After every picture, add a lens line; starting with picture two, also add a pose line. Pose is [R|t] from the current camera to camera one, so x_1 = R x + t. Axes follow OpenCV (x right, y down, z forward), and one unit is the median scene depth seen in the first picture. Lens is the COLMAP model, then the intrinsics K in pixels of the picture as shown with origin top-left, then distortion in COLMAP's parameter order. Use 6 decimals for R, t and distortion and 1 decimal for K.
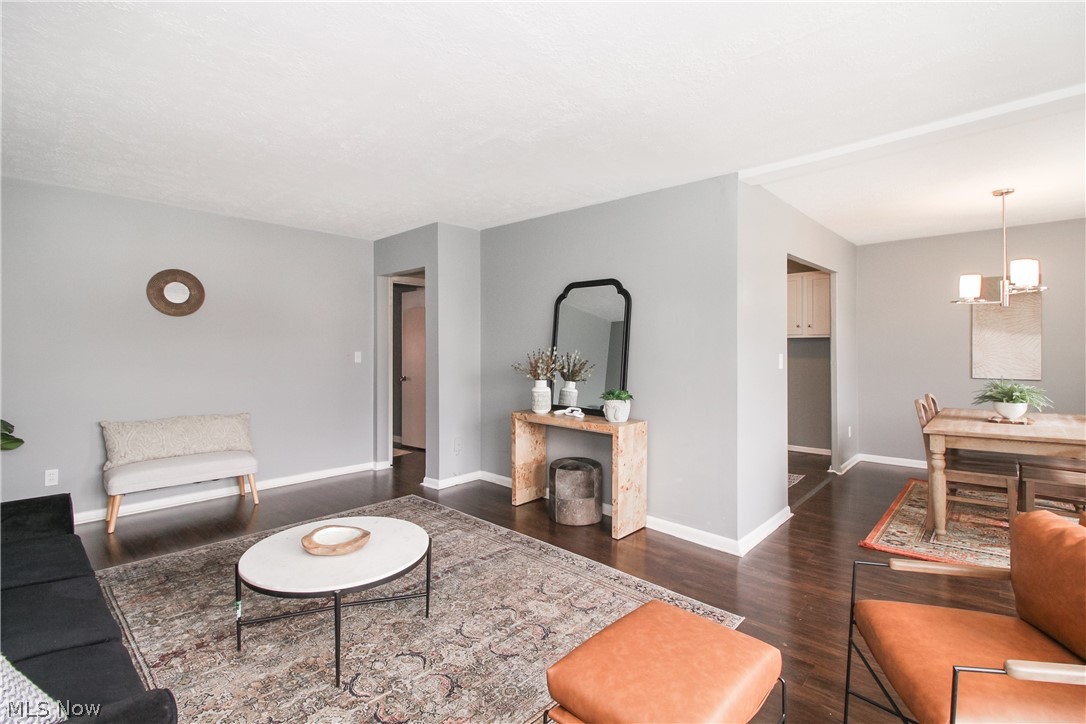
lens RADIAL K [[504.7, 0, 547.0], [0, 504.7, 352.2], [0, 0, 1]] dist [0.006699, -0.005326]
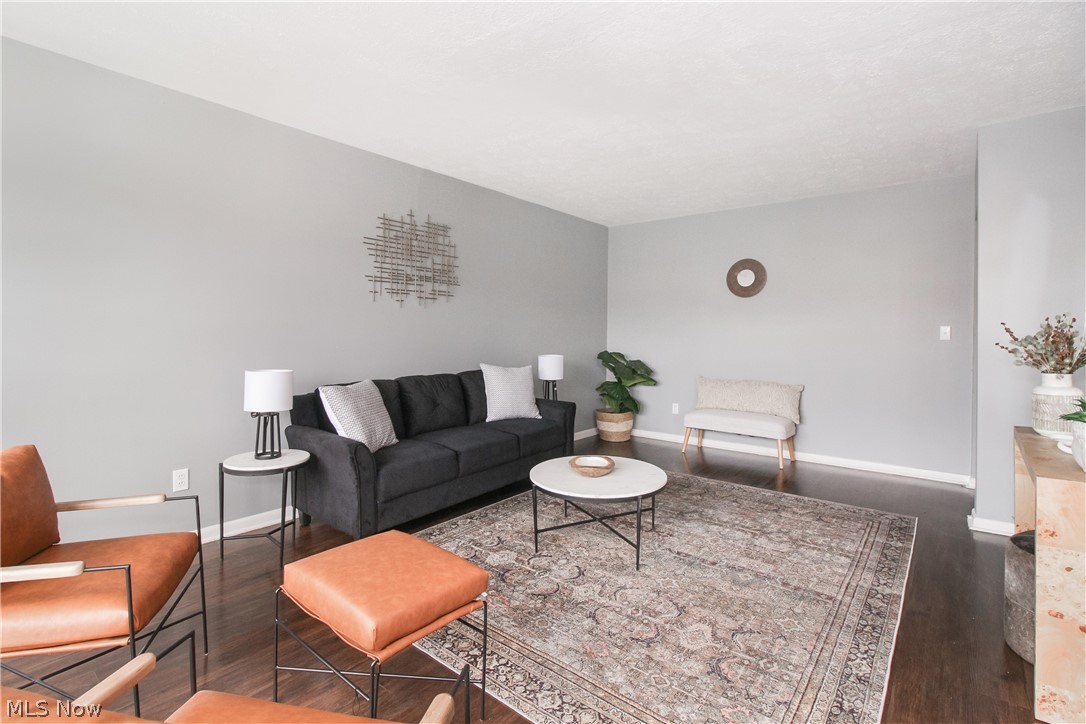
lens RADIAL K [[504.7, 0, 522.5], [0, 504.7, 342.0], [0, 0, 1]] dist [0.006699, -0.005326]
pose [[0.043951, 0.020249, -0.998828, 0.630051], [-0.008963, 0.999762, 0.019873, 0.023912], [0.998993, 0.008079, 0.044122, 0.562076]]
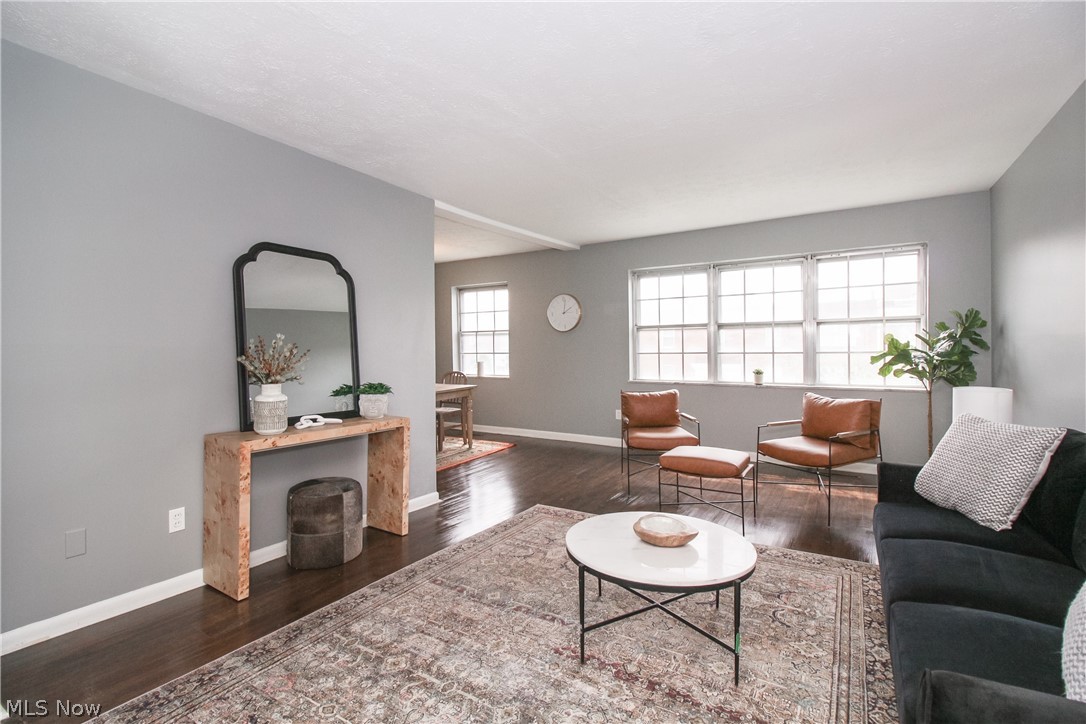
lens RADIAL K [[504.7, 0, 543.8], [0, 504.7, 340.6], [0, 0, 1]] dist [0.006699, -0.005326]
pose [[-0.205920, 0.023002, 0.978299, -0.965266], [0.013251, 0.999698, -0.020716, 0.025166], [-0.978479, 0.008698, -0.206162, 1.041566]]
